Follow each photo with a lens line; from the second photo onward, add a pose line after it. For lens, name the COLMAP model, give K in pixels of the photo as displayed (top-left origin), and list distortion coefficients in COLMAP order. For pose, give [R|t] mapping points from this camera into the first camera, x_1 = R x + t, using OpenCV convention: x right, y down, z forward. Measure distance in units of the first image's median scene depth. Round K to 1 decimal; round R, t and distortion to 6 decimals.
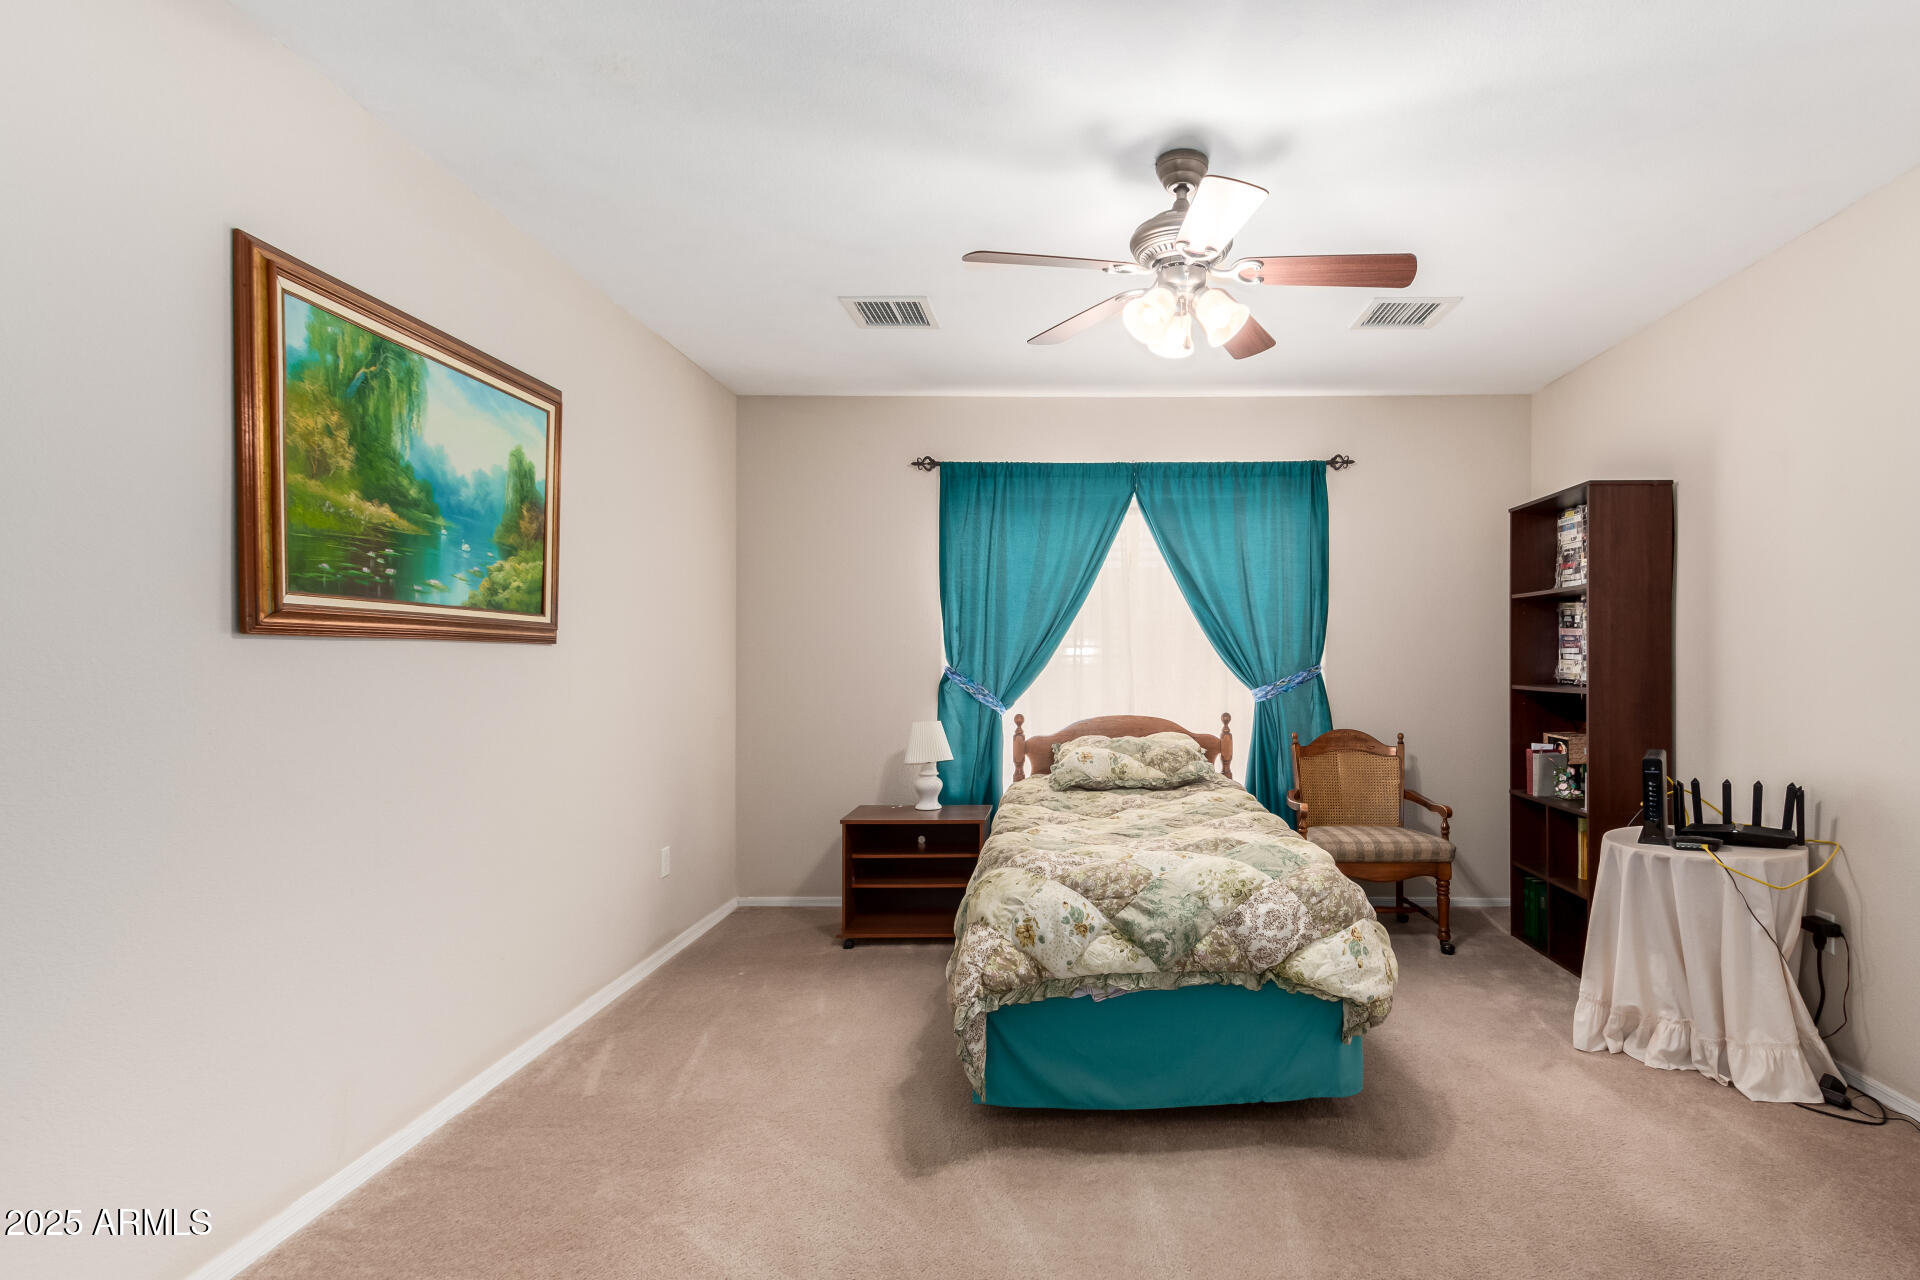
lens RADIAL K [[942.2, 0, 1070.8], [0, 942.2, 666.4], [0, 0, 1]] dist [0.010612, -0.000546]
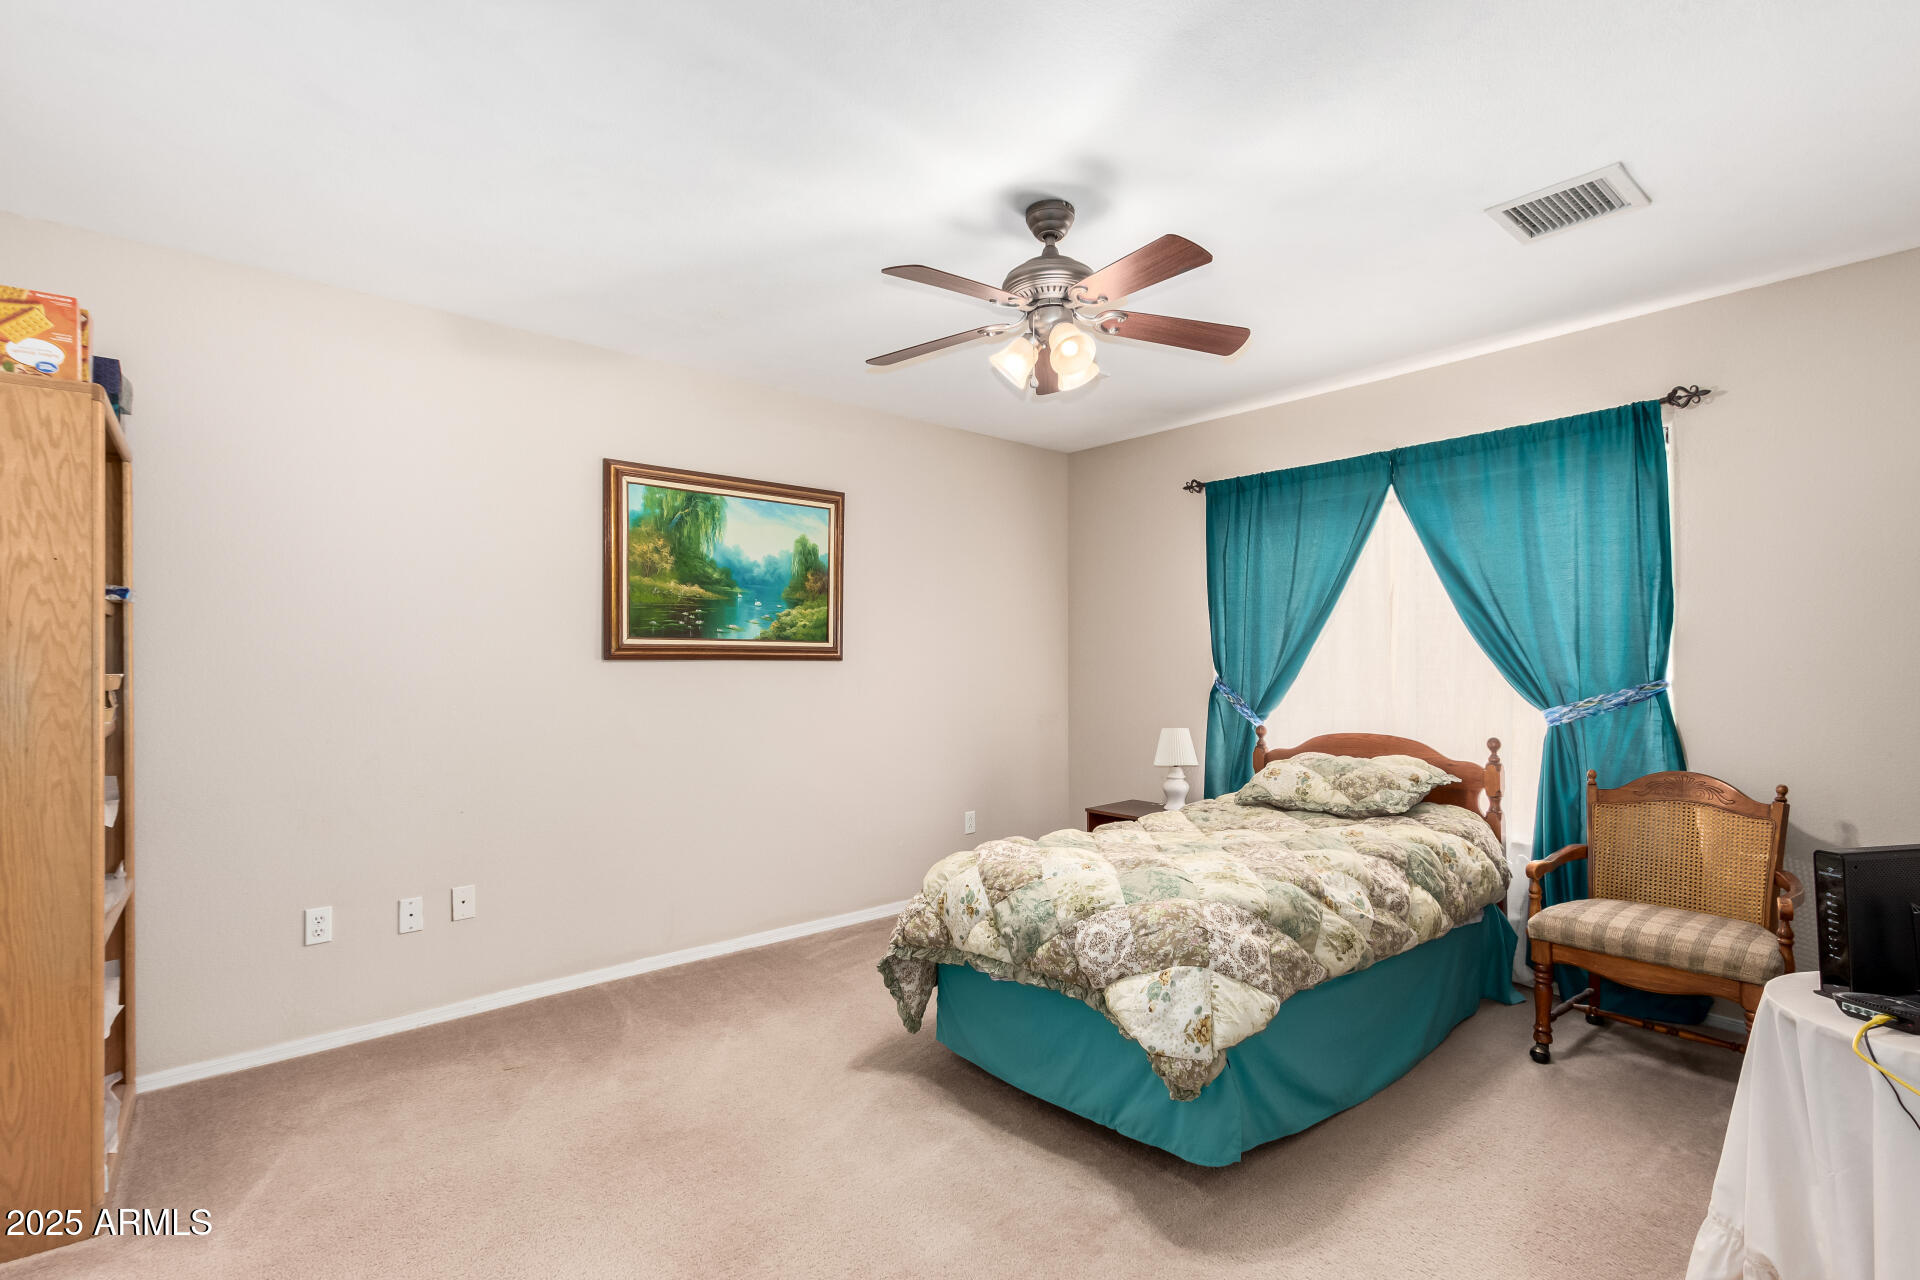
lens RADIAL K [[889.4, 0, 957.2], [0, 889.4, 648.1], [0, 0, 1]] dist [0.011695, 0.000486]
pose [[0.654955, -0.013118, -0.755554, 0.754372], [-0.003581, 0.999784, -0.020462, -0.017663], [0.755659, 0.016108, 0.654767, 0.247417]]
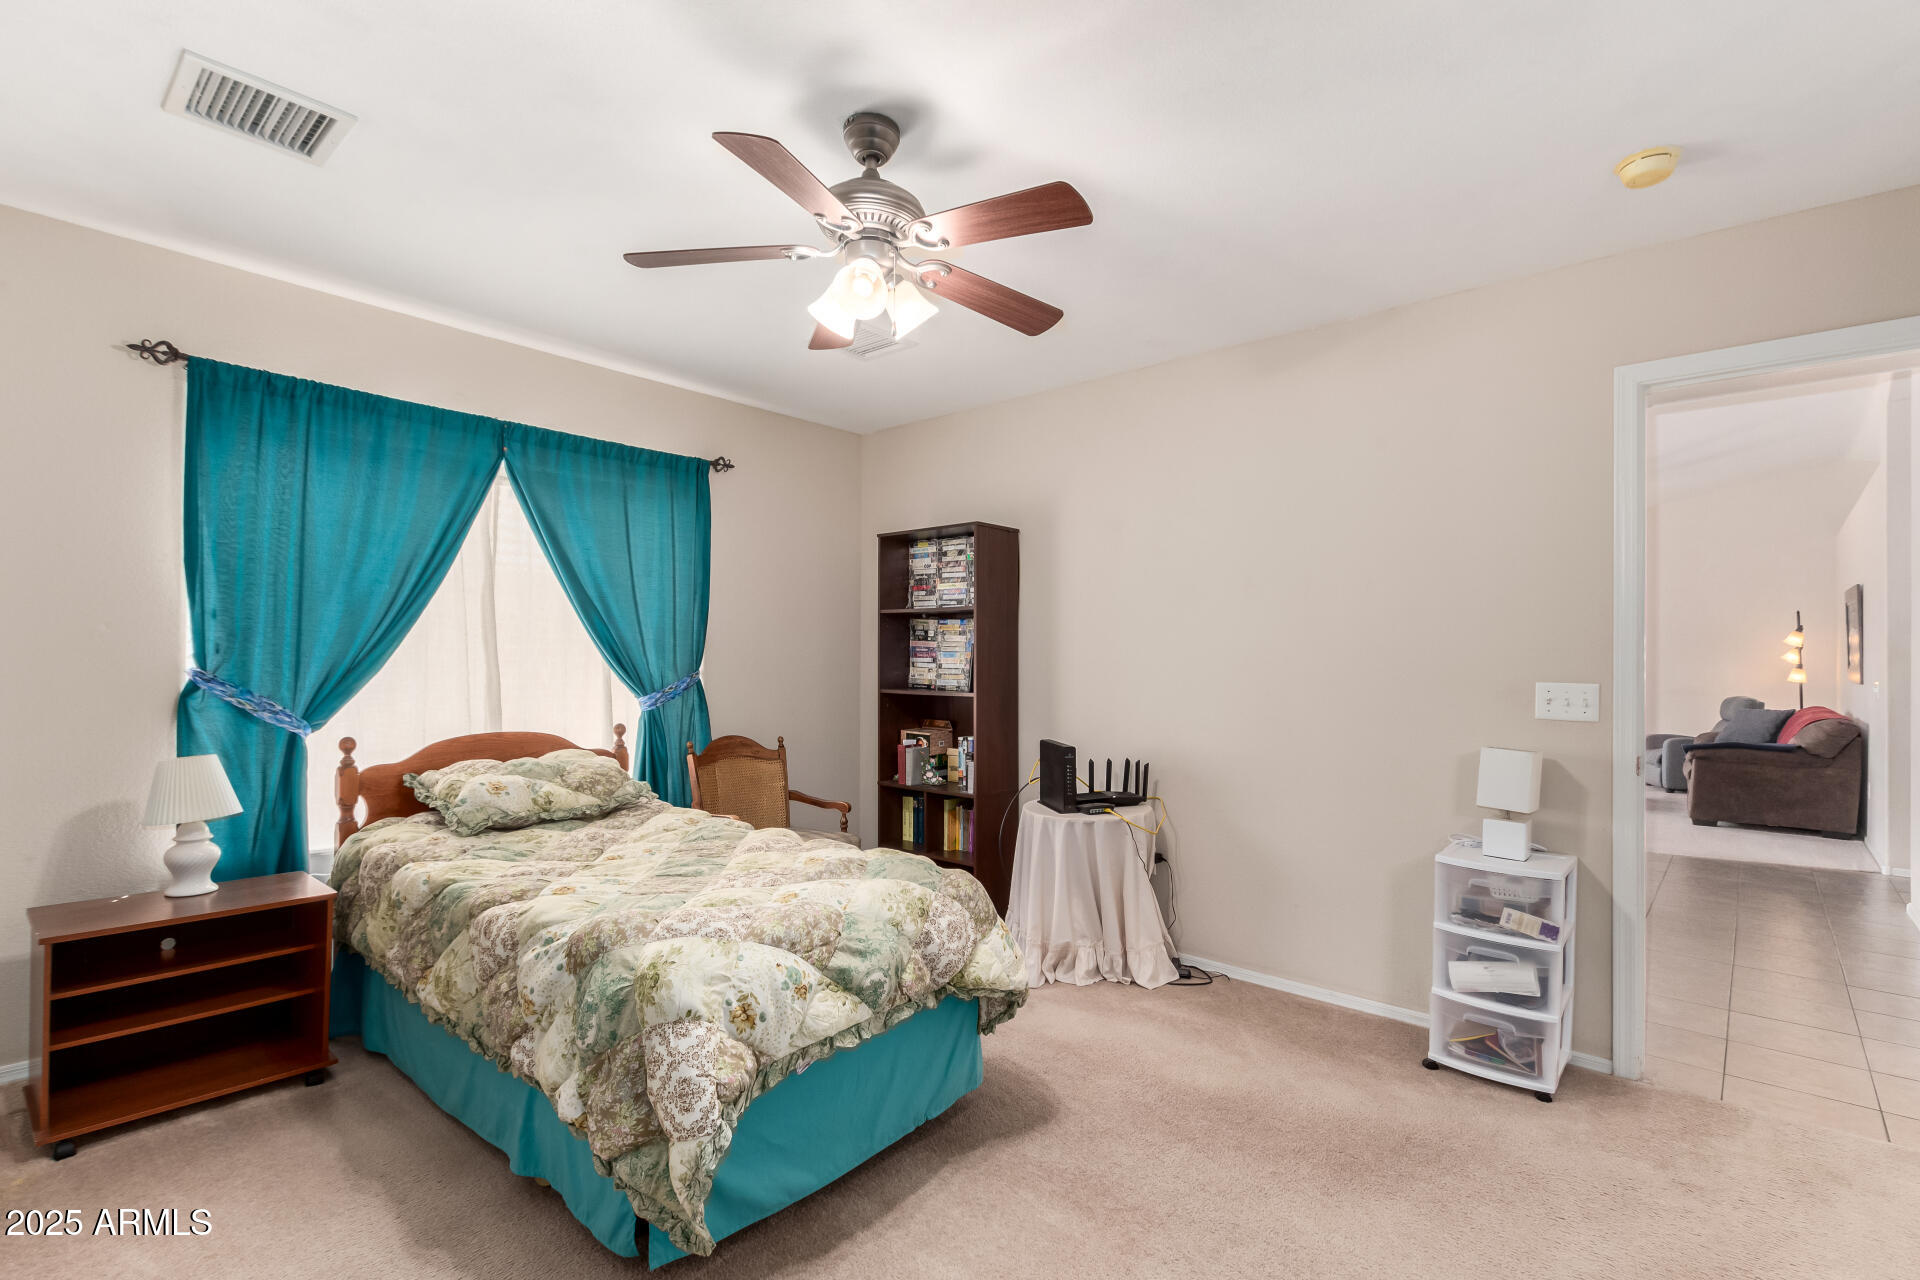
lens RADIAL K [[907.8, 0, 953.3], [0, 907.8, 658.6], [0, 0, 1]] dist [0.004267, 0.000674]
pose [[0.657500, 0.014007, 0.753325, -0.465428], [-0.006569, 0.999896, -0.012858, -0.005792], [-0.753426, 0.003506, 0.657523, 0.337342]]
